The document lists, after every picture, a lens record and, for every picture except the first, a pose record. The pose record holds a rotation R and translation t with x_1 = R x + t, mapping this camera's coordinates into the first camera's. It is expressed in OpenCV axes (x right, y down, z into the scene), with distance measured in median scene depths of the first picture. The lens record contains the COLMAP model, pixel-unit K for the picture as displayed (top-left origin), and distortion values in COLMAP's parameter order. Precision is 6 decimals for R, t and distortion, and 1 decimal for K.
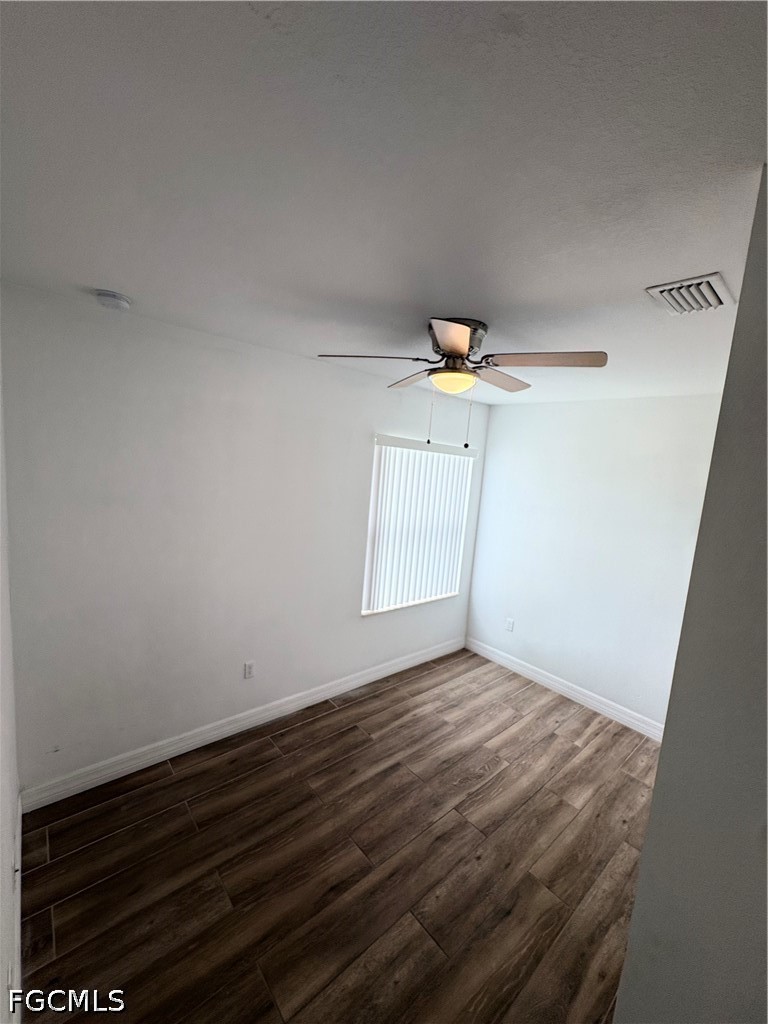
lens RADIAL K [[408.5, 0, 385.4], [0, 408.5, 515.8], [0, 0, 1]] dist [0.002856, 0.000291]
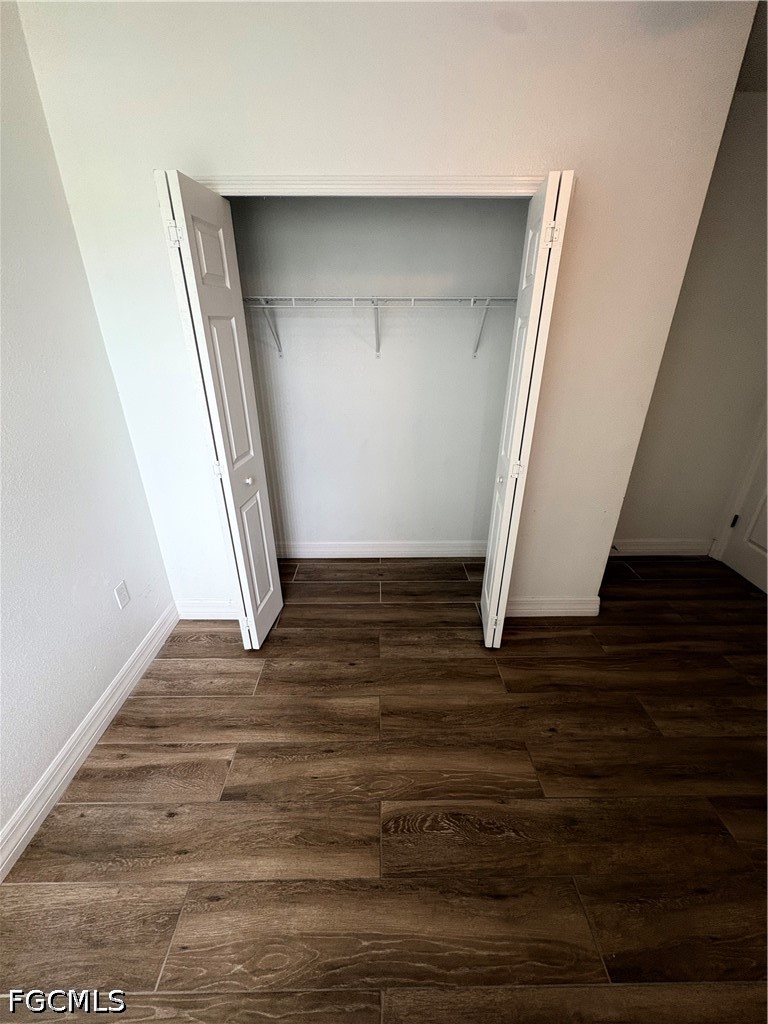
lens RADIAL K [[408.5, 0, 385.6], [0, 408.5, 513.6], [0, 0, 1]] dist [0.002856, 0.000291]
pose [[-0.760446, -0.343443, 0.551153, 0.149904], [0.020566, 0.835547, 0.549034, -0.005491], [-0.649076, 0.428845, -0.628325, 1.314818]]
